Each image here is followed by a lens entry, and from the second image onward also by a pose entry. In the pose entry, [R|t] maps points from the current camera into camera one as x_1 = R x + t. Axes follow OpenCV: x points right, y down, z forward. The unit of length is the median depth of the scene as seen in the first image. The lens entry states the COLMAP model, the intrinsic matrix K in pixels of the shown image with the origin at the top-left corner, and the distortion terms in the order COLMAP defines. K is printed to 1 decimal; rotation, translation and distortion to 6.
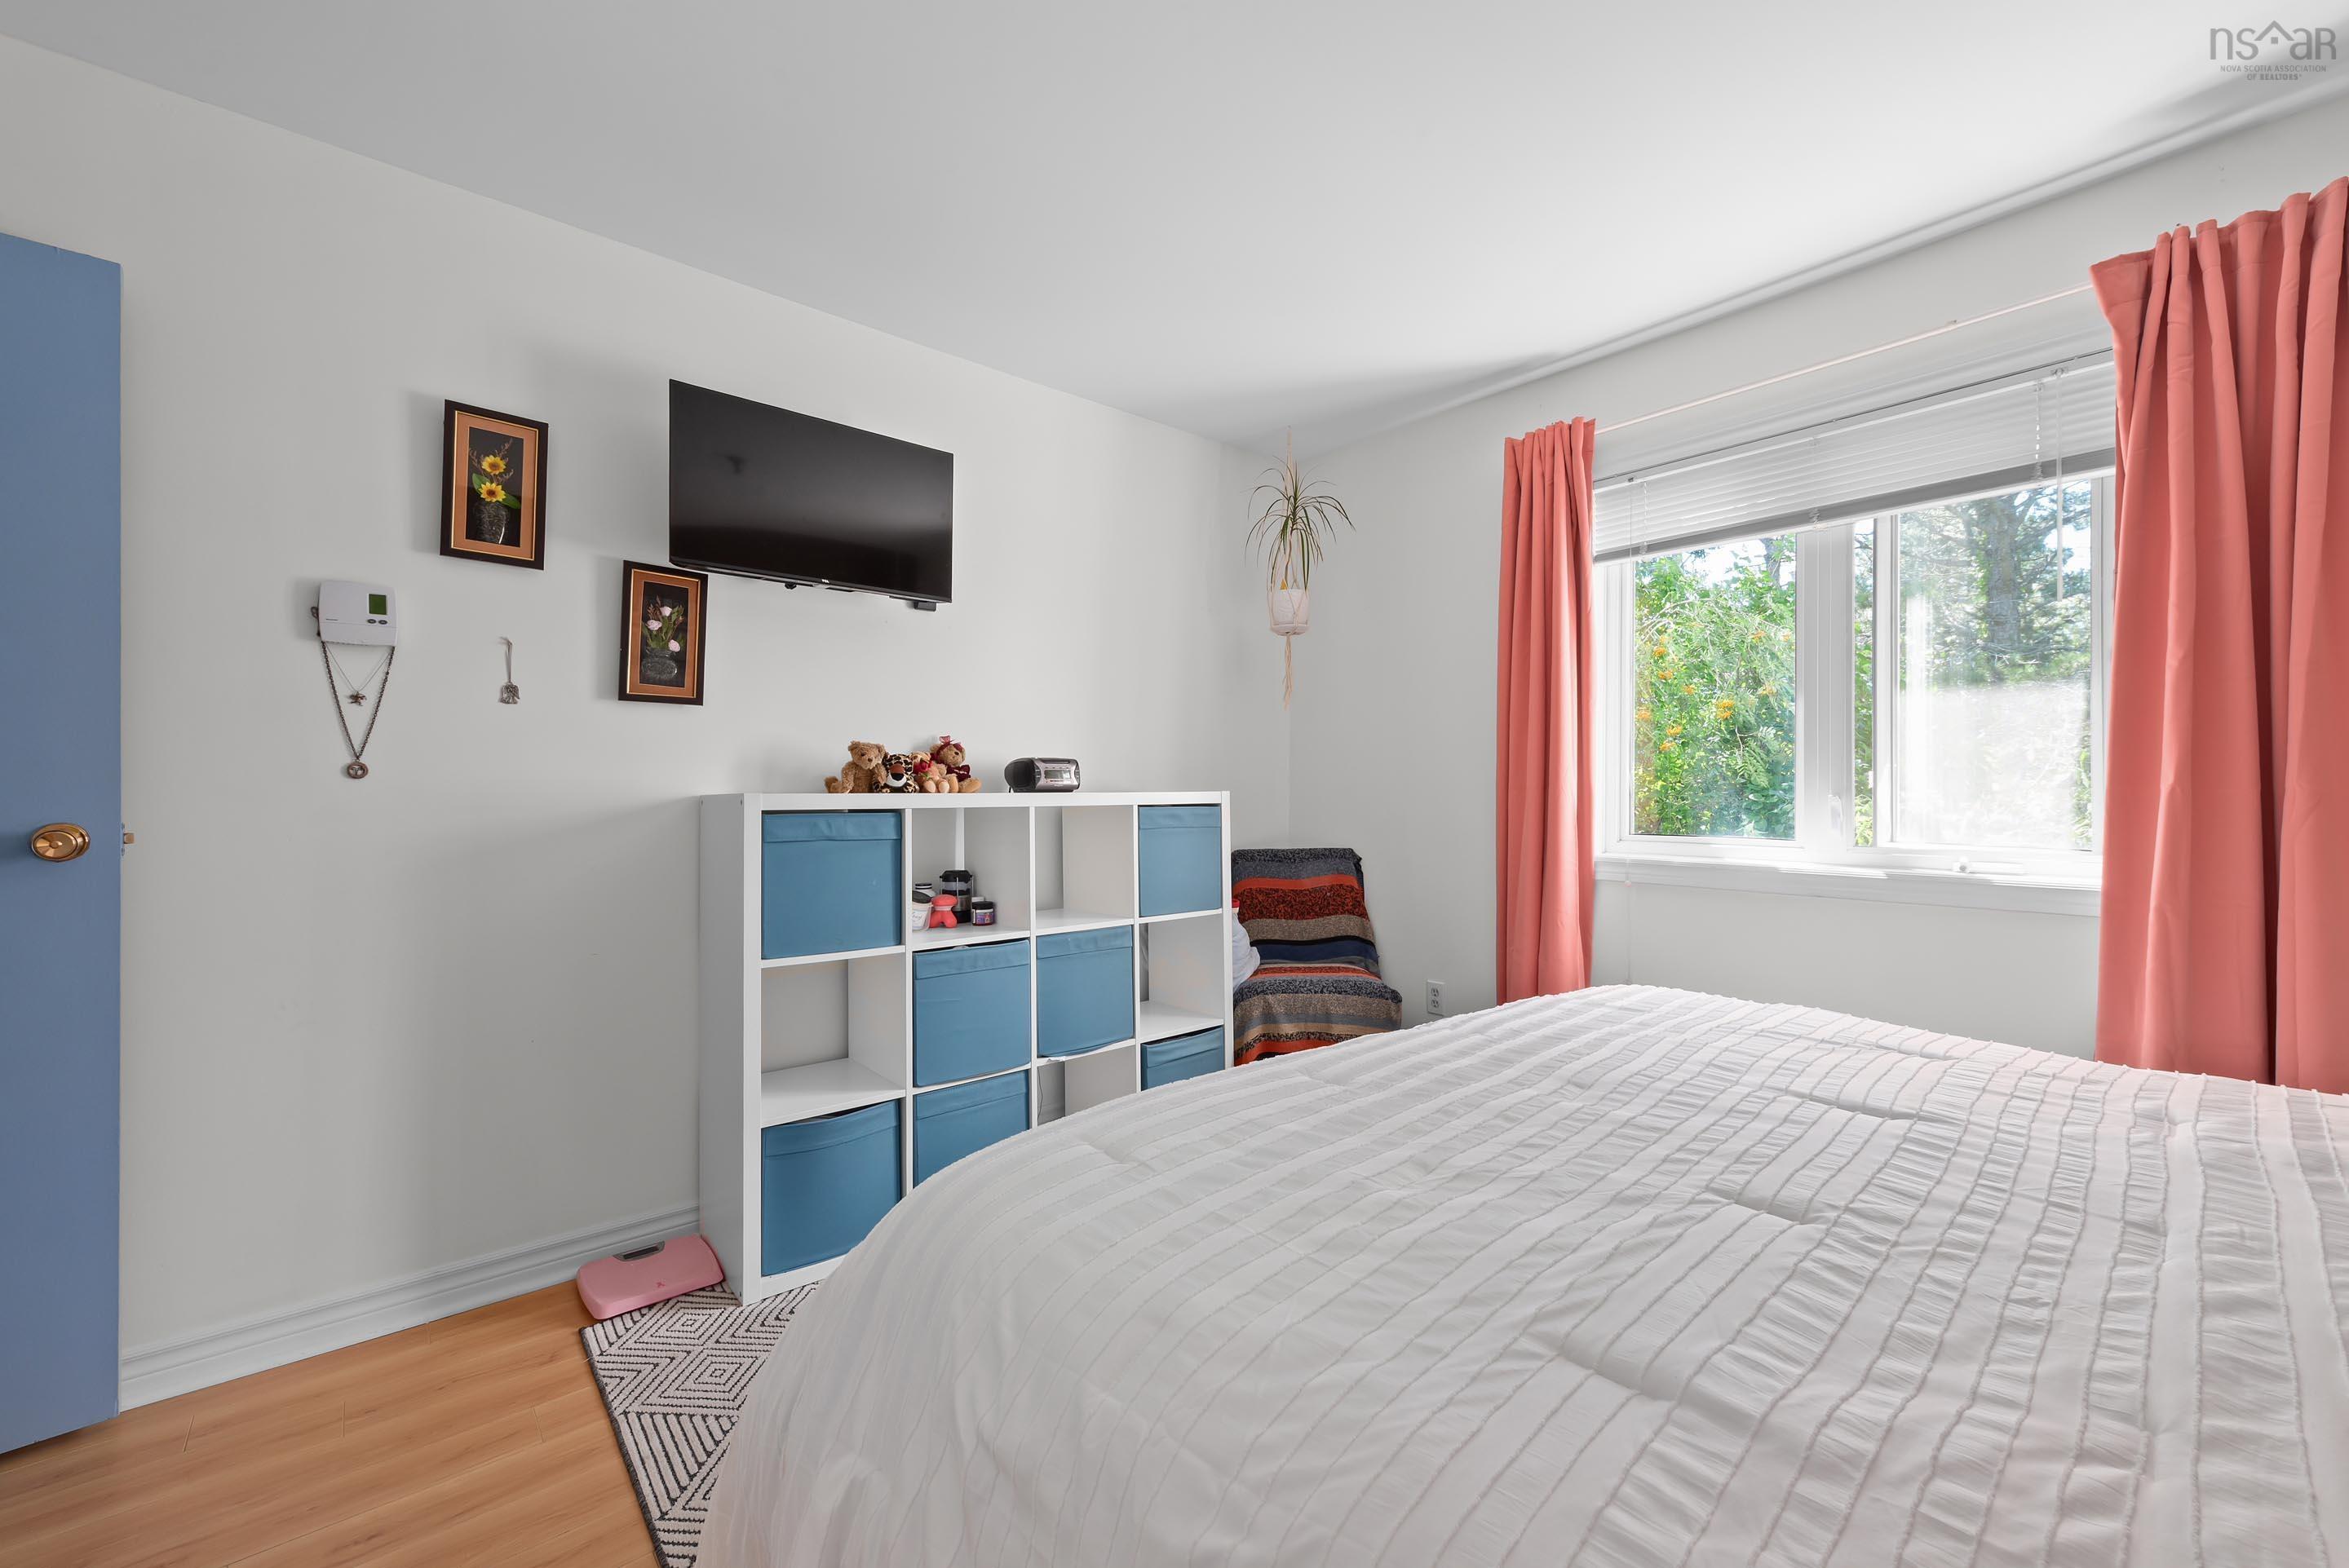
lens RADIAL K [[1012.1, 0, 1174.5], [0, 1012.1, 784.0], [0, 0, 1]] dist [0.022921, -0.000010]
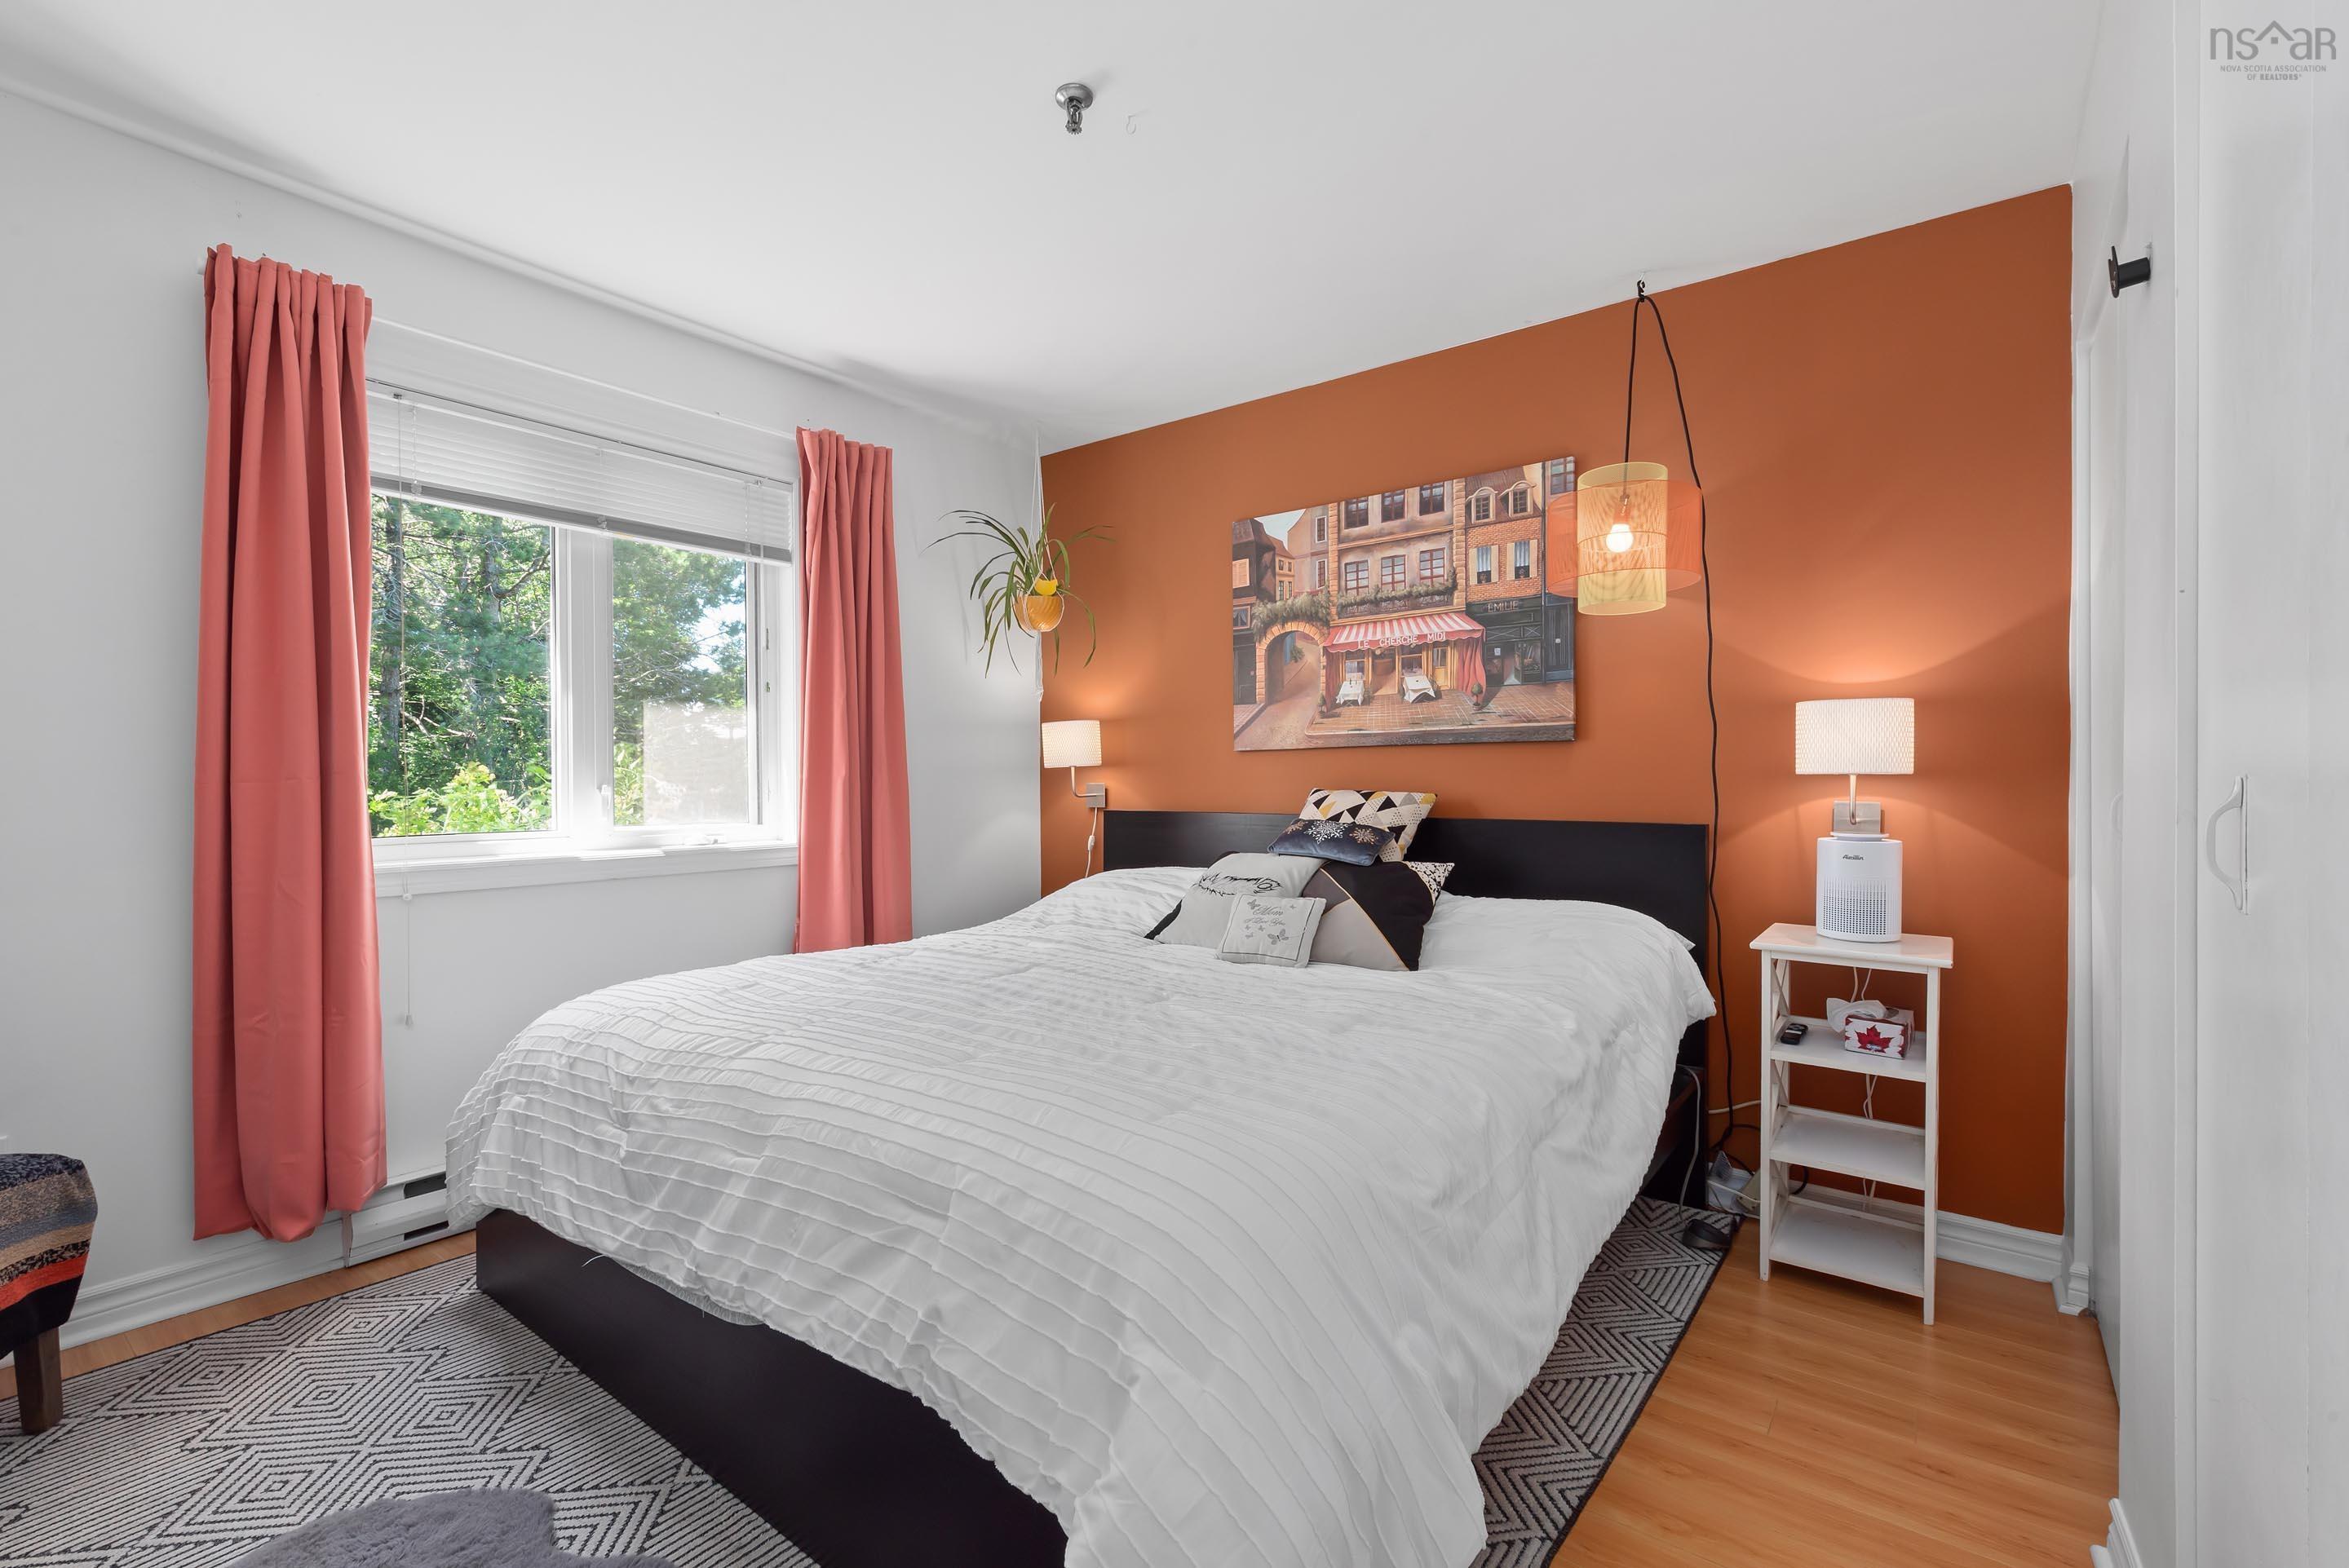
lens RADIAL K [[1055.2, 0, 1174.5], [0, 1055.2, 784.0], [0, 0, 1]] dist [0.019916, -0.007754]
pose [[-0.246658, -0.010468, 0.969046, -0.681551], [-0.006546, 0.999937, 0.009135, -0.005356], [-0.969080, -0.004090, -0.246711, 0.800052]]
